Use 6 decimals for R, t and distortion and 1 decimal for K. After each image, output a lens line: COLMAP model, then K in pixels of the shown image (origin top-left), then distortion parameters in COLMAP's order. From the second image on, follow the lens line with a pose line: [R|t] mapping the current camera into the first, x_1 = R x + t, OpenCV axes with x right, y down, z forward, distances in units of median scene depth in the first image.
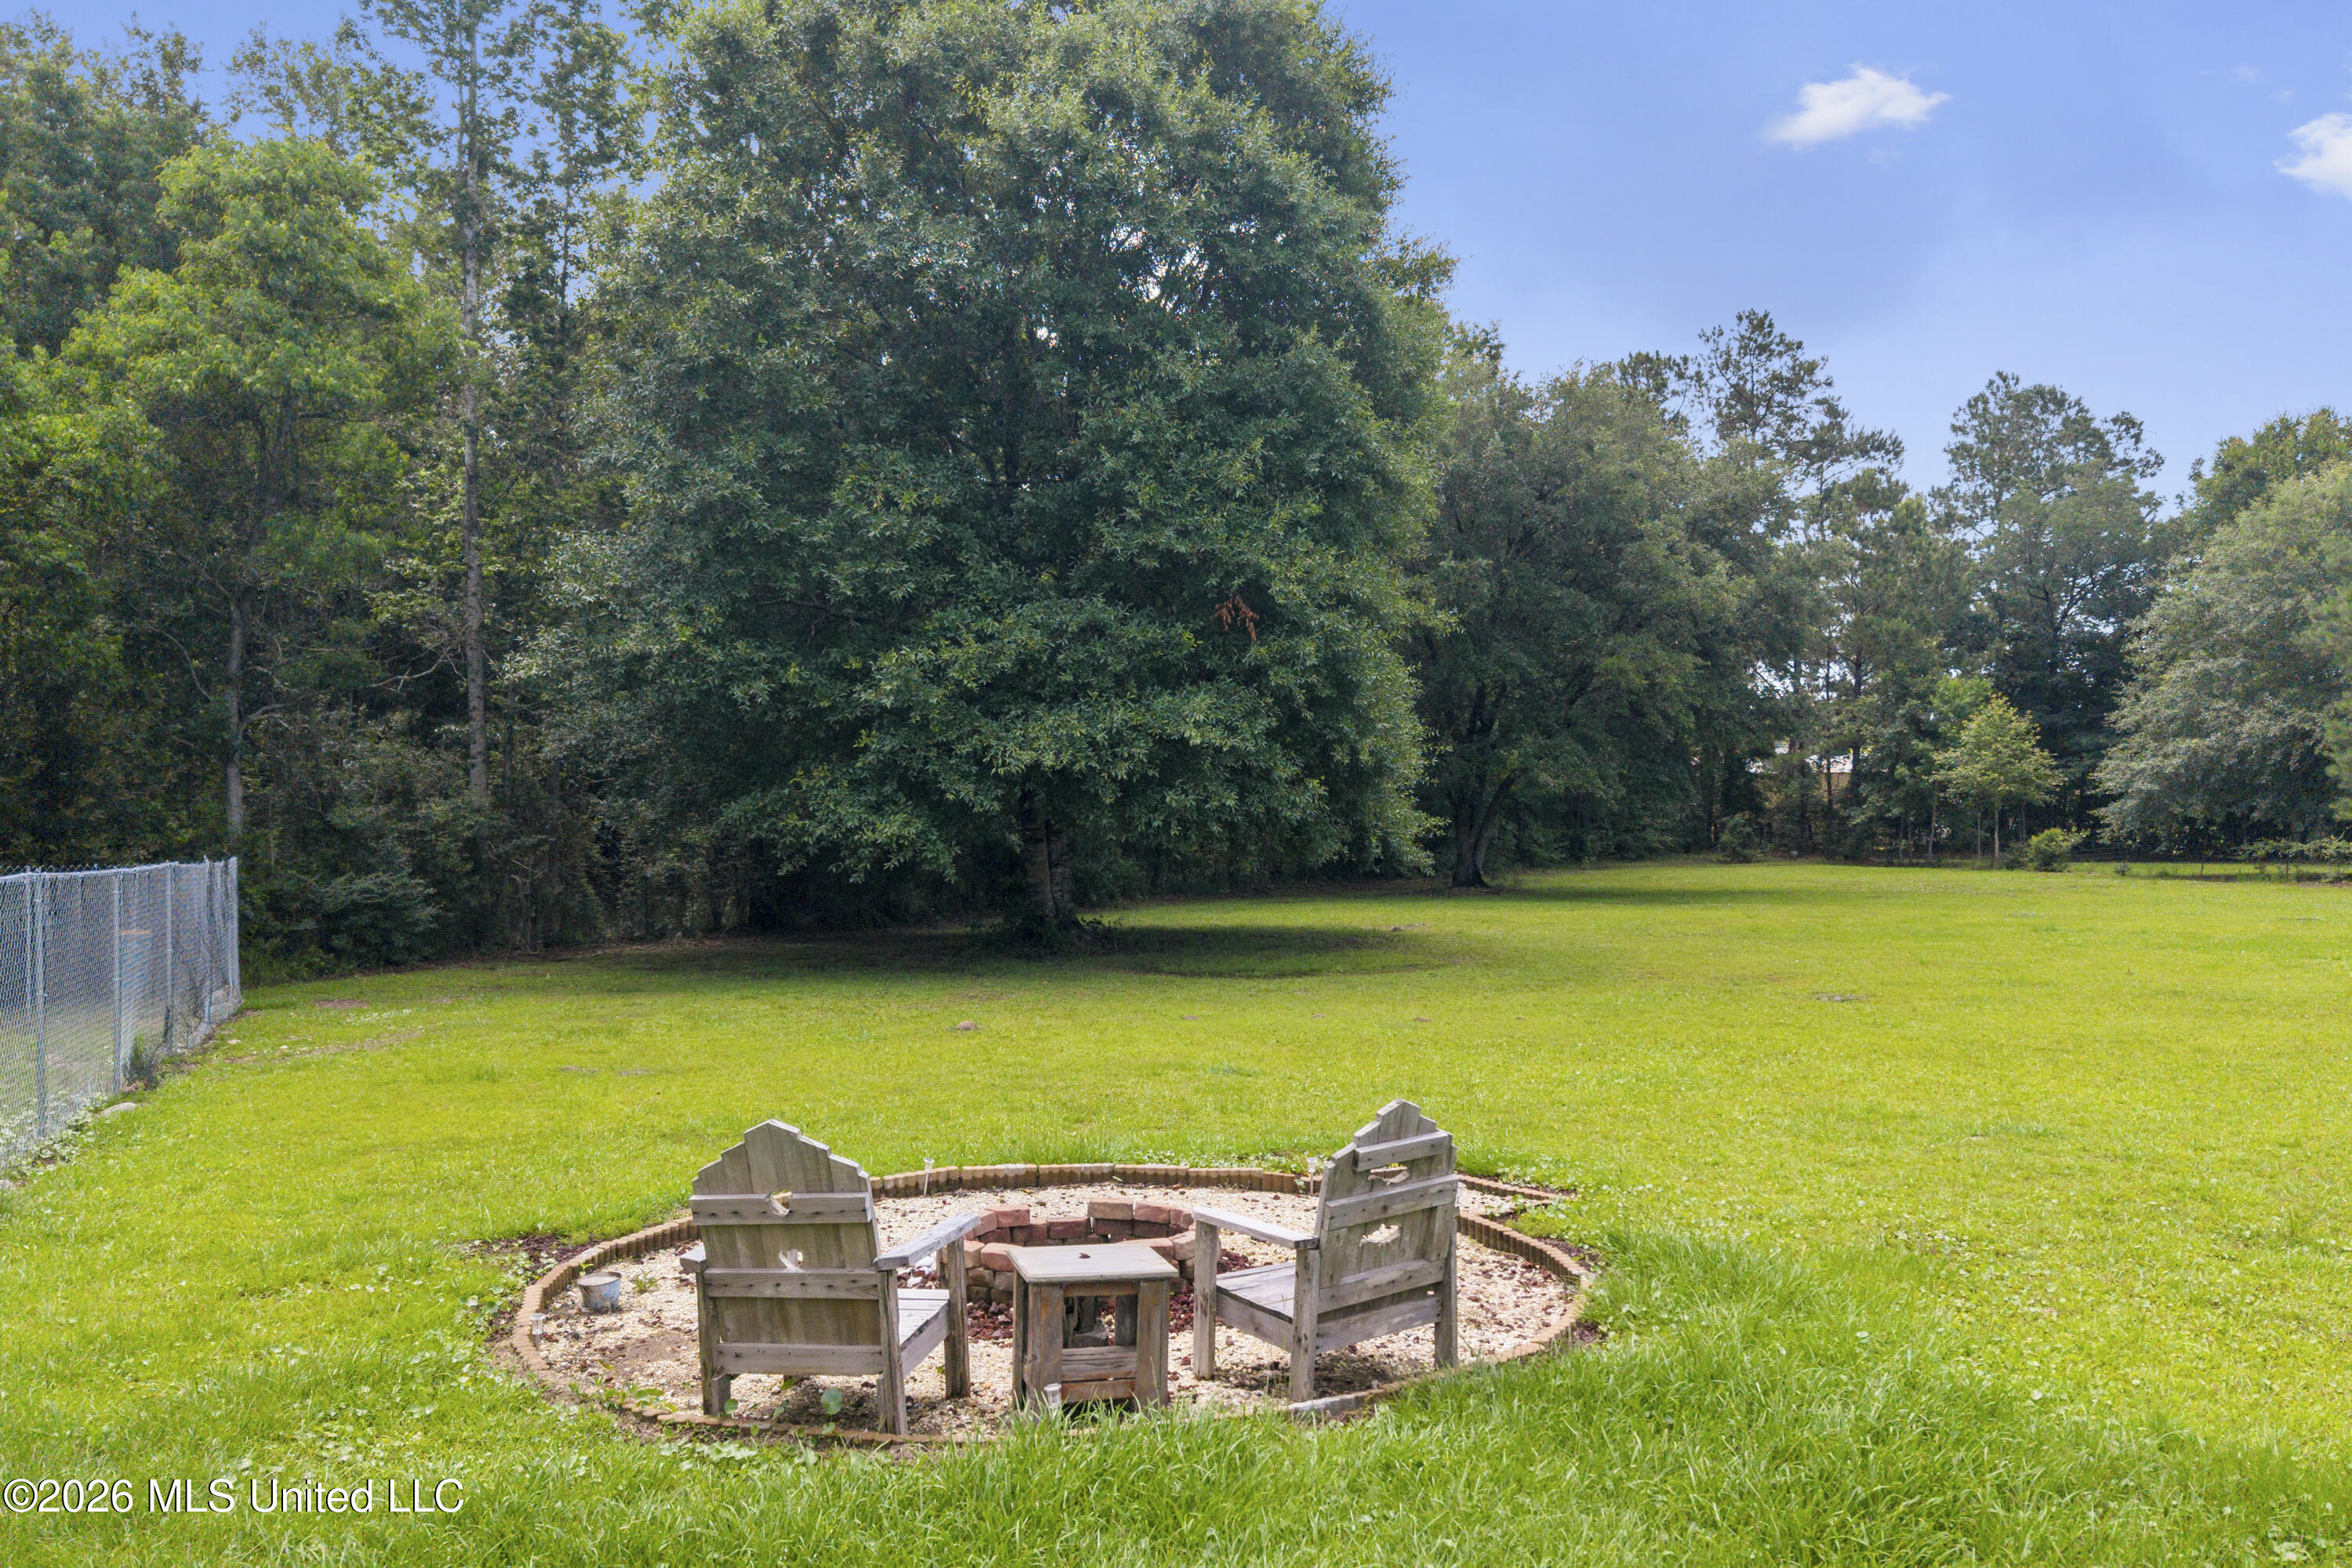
lens RADIAL K [[1858.1, 0, 1164.9], [0, 1858.1, 782.6], [0, 0, 1]] dist [0.059931, -0.086745]
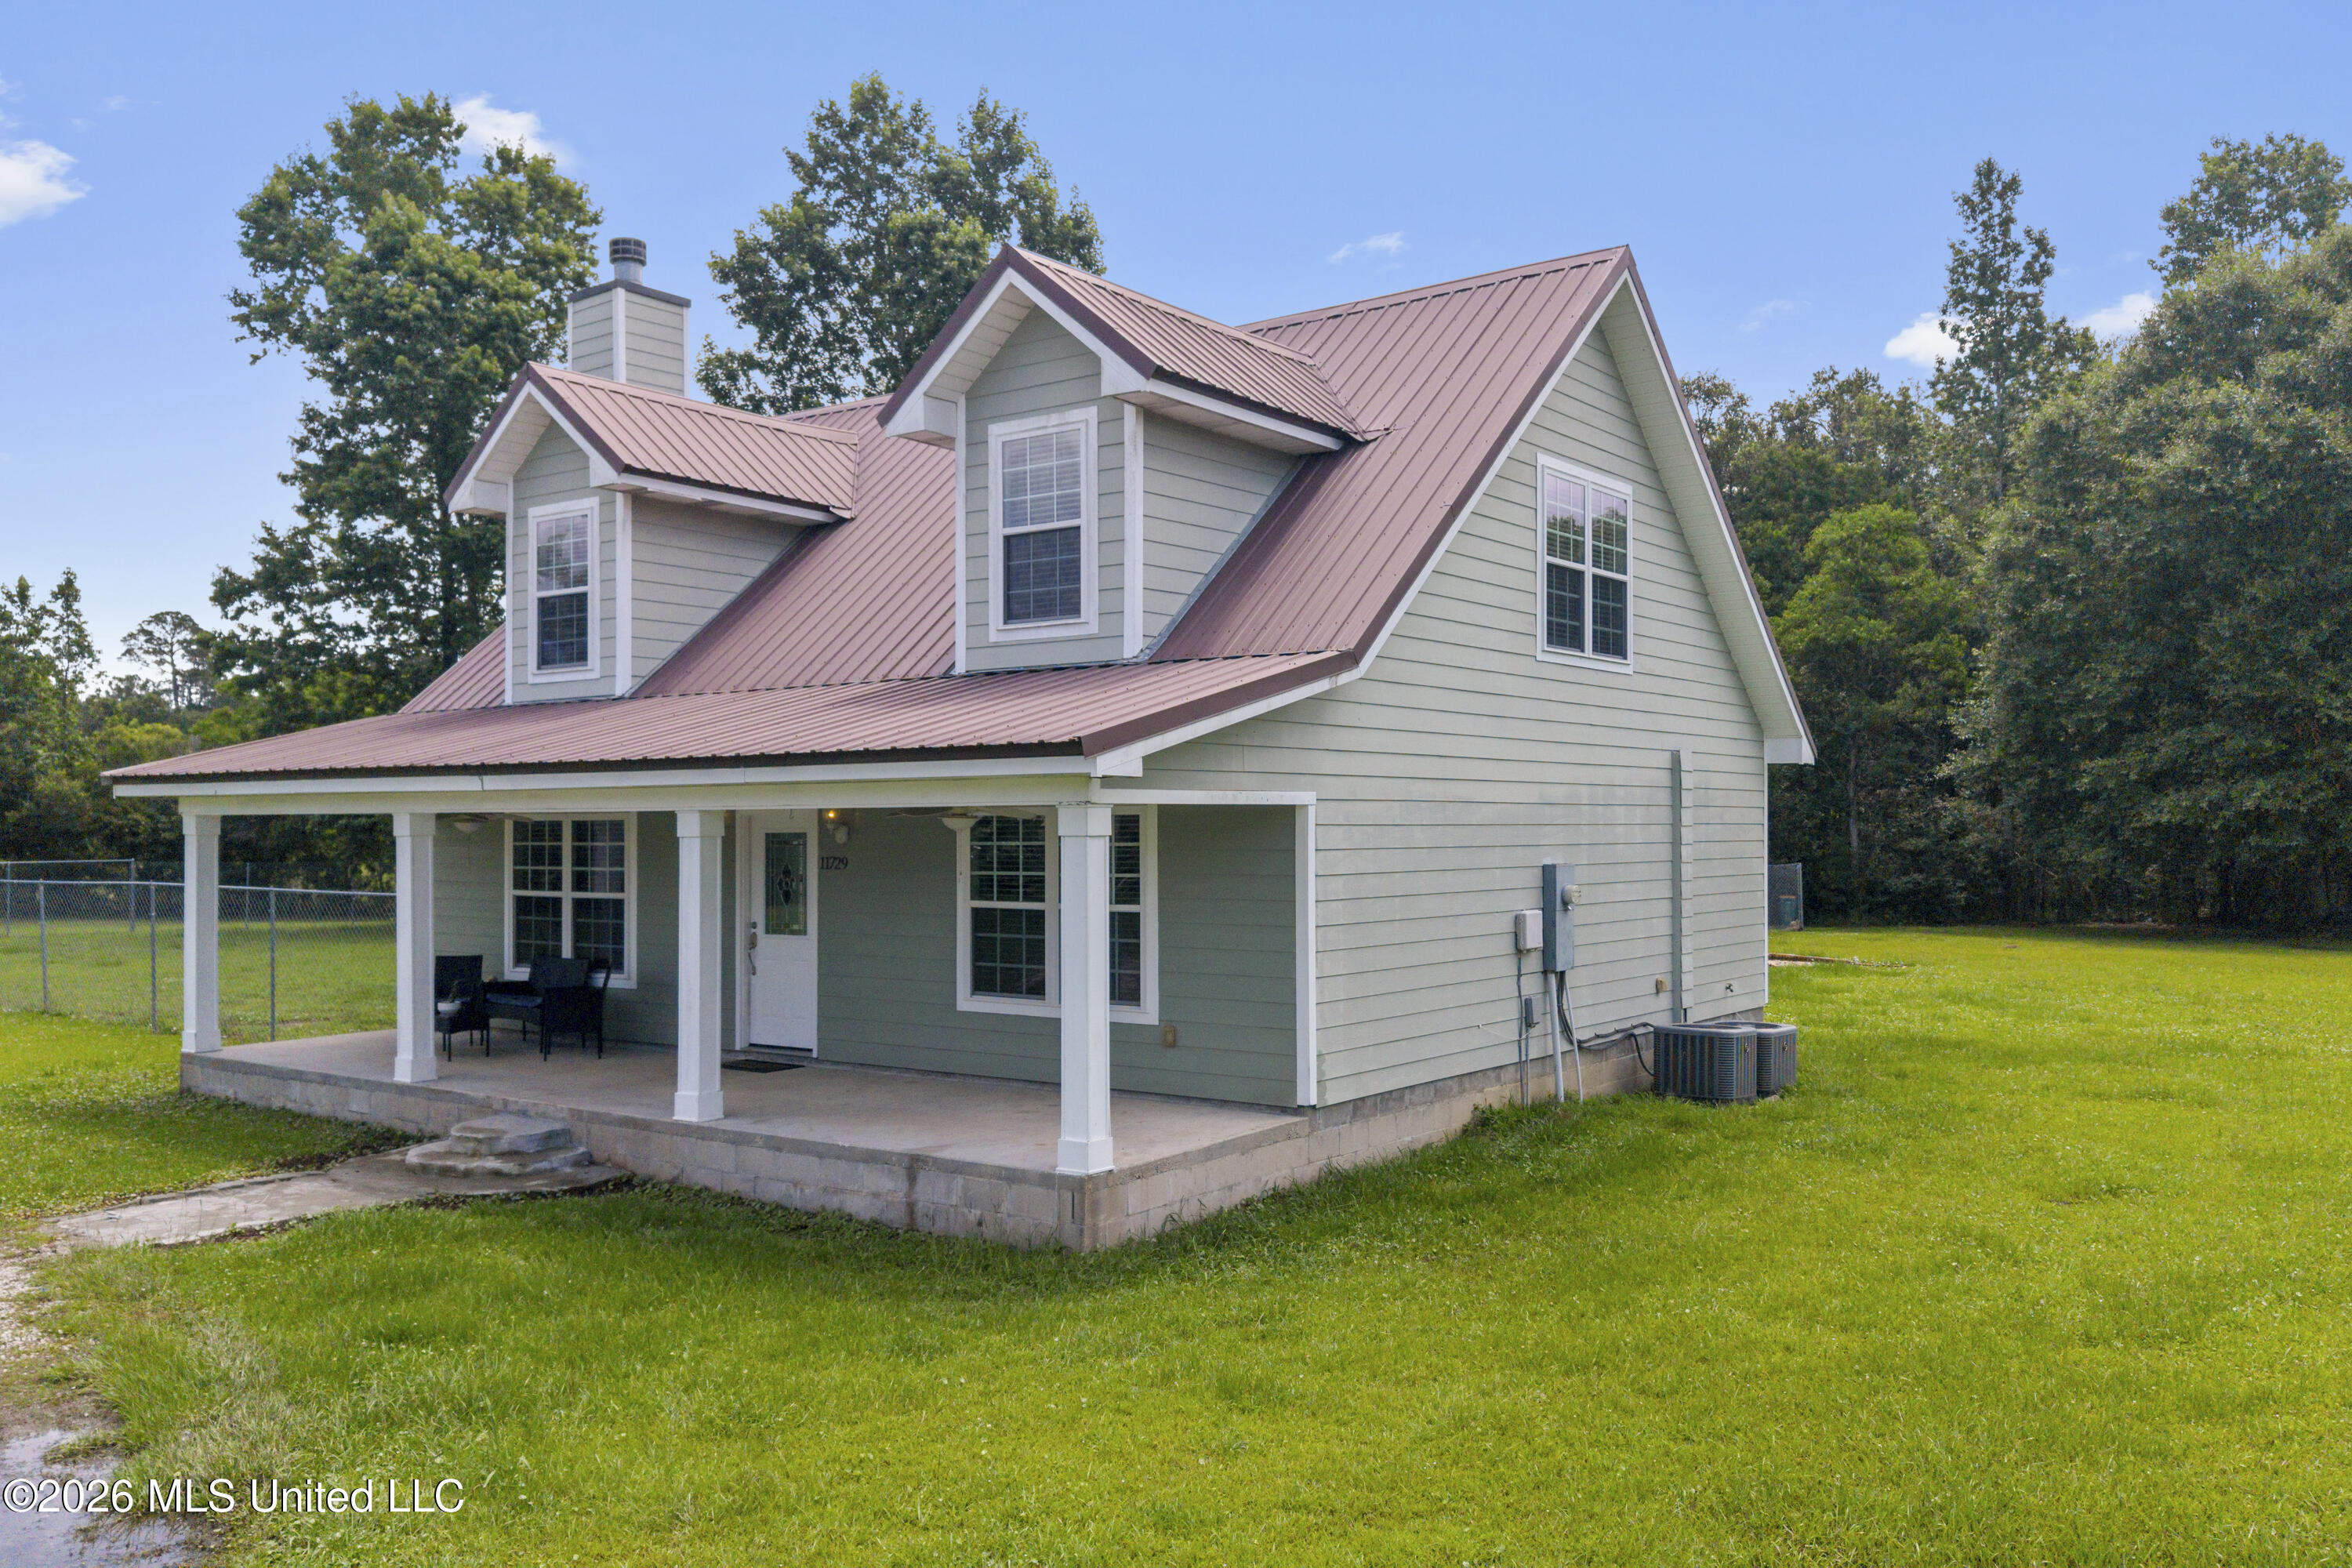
lens RADIAL K [[1858.1, 0, 1183.6], [0, 1858.1, 785.7], [0, 0, 1]] dist [0.059931, -0.086745]
pose [[0.503033, -0.013437, -0.864163, 1.002569], [0.008650, 0.999907, -0.010512, -0.032584], [0.864224, -0.002187, 0.503103, -0.722176]]
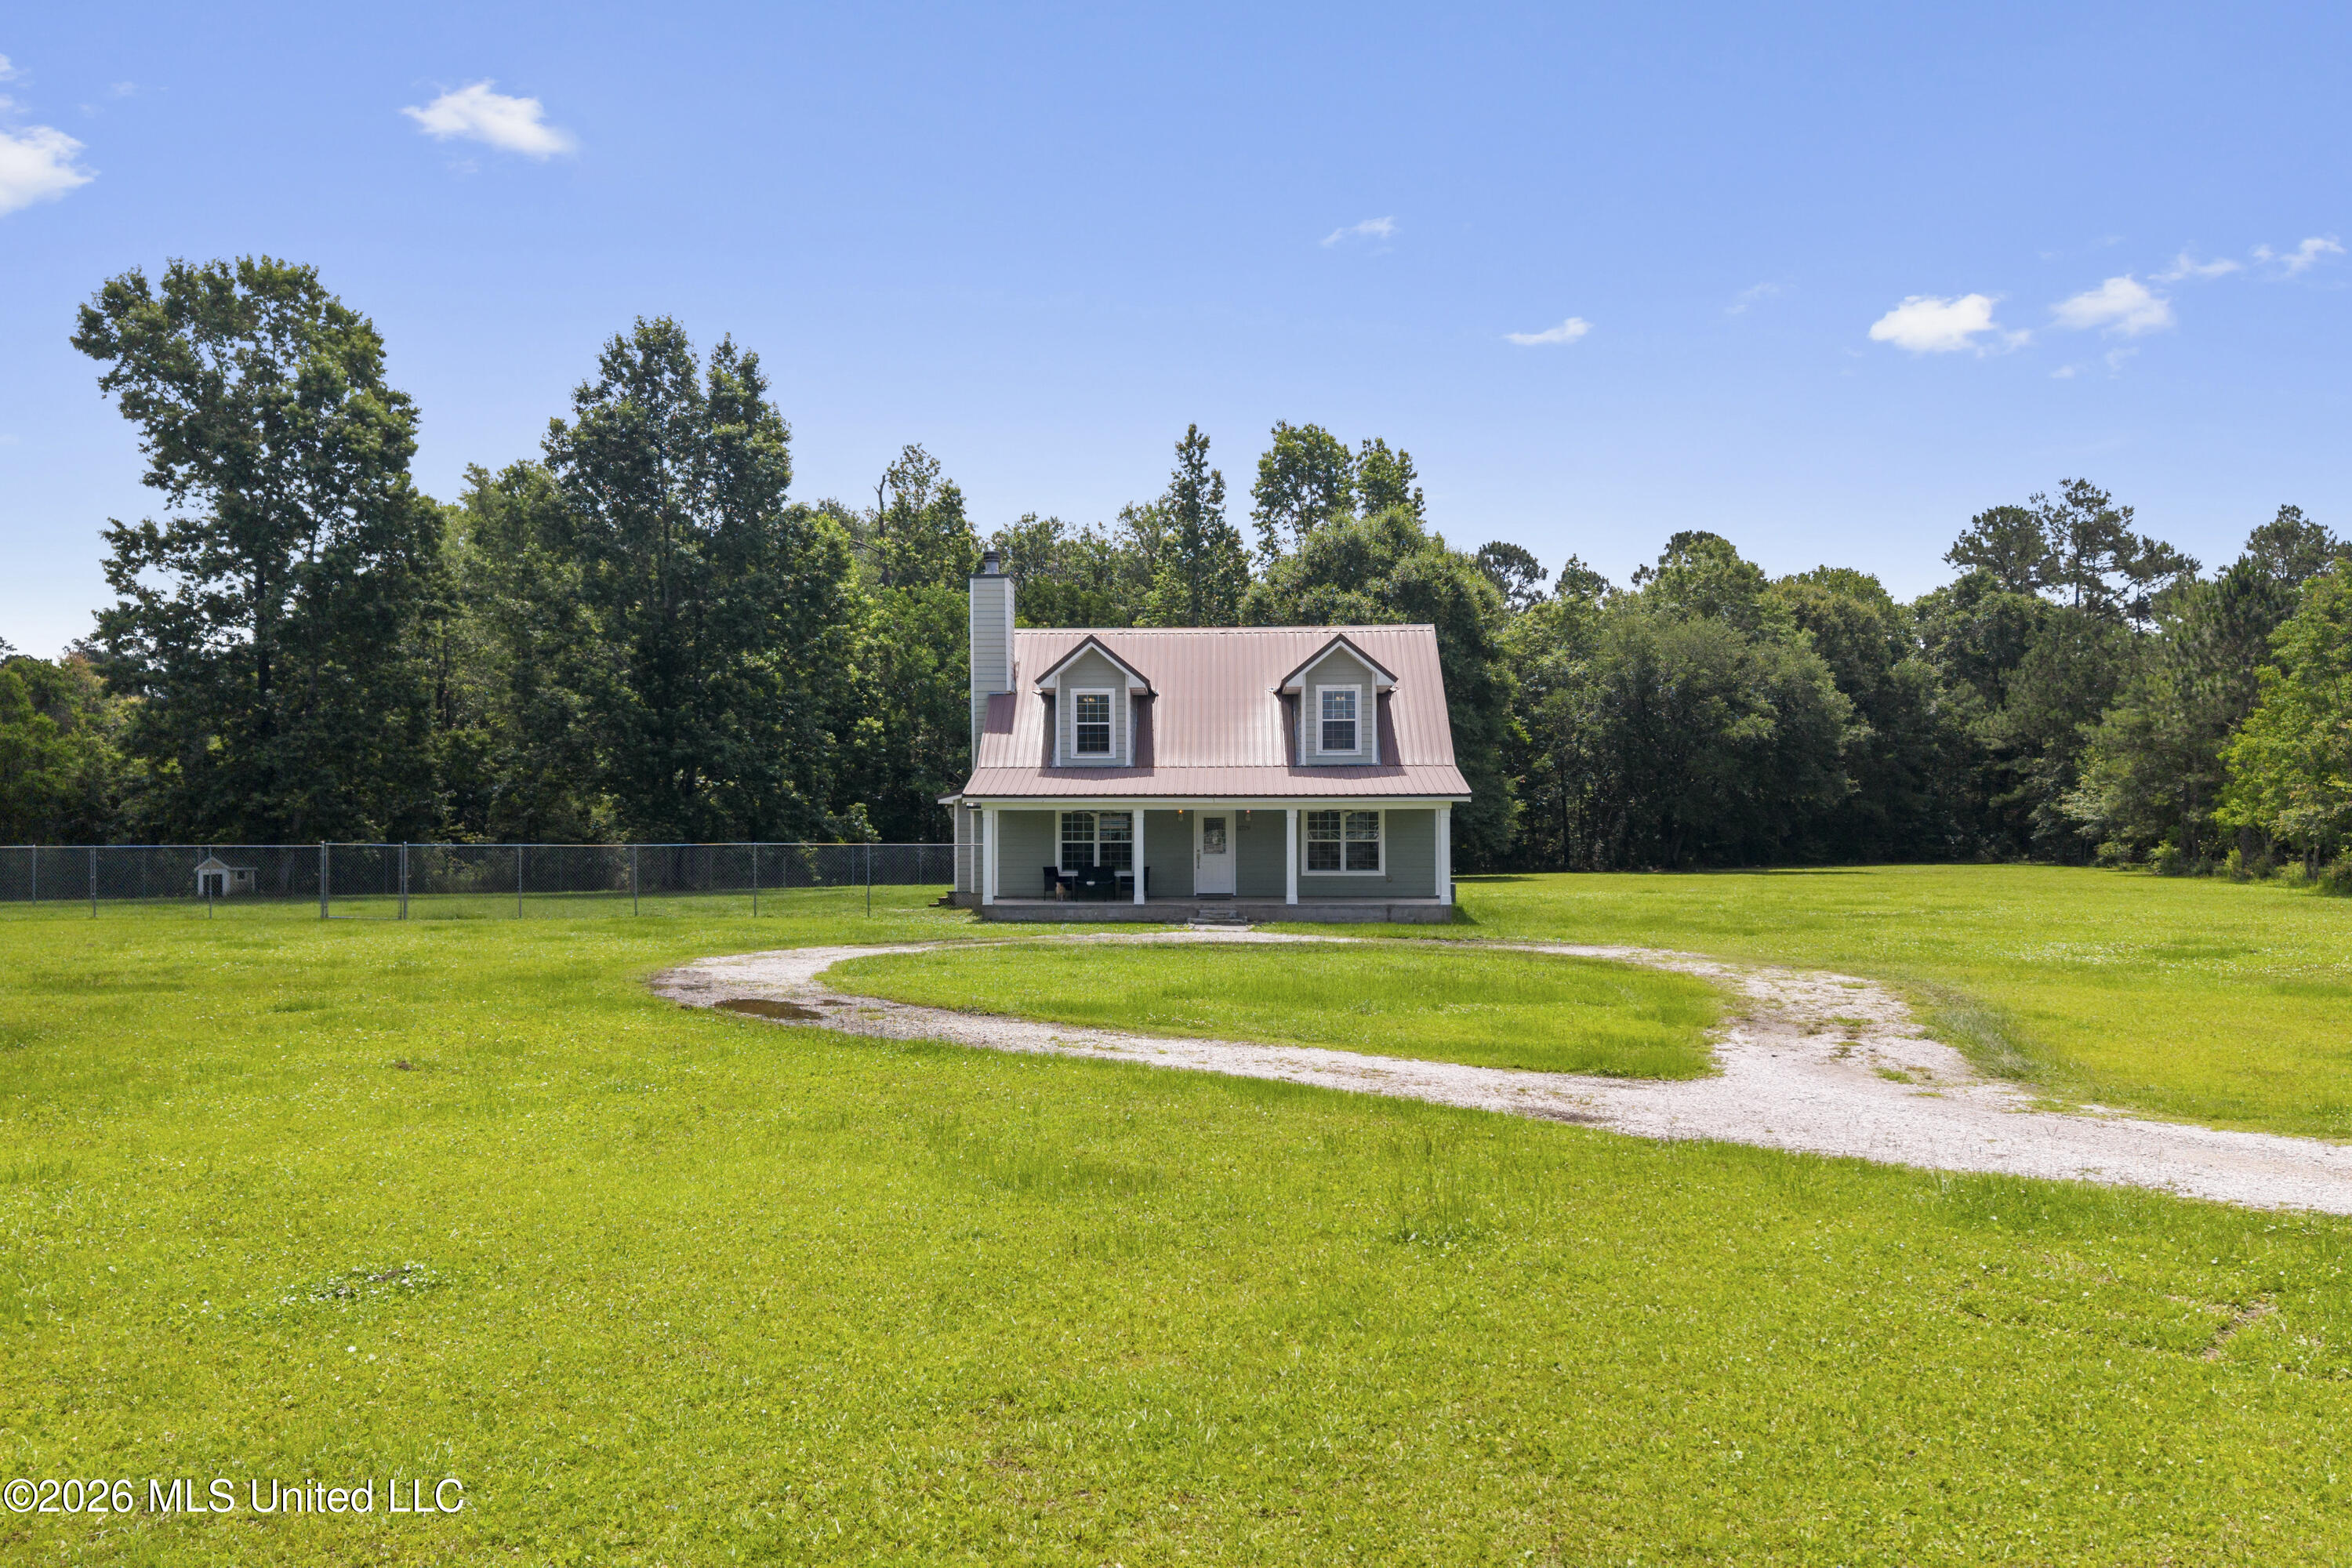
lens RADIAL K [[1858.1, 0, 1173.6], [0, 1858.1, 794.8], [0, 0, 1]] dist [0.059931, -0.086745]
pose [[0.906642, -0.002415, -0.421893, 1.104617], [0.000839, 0.999992, -0.003921, -0.039483], [0.421899, 0.003201, 0.906637, -2.218282]]
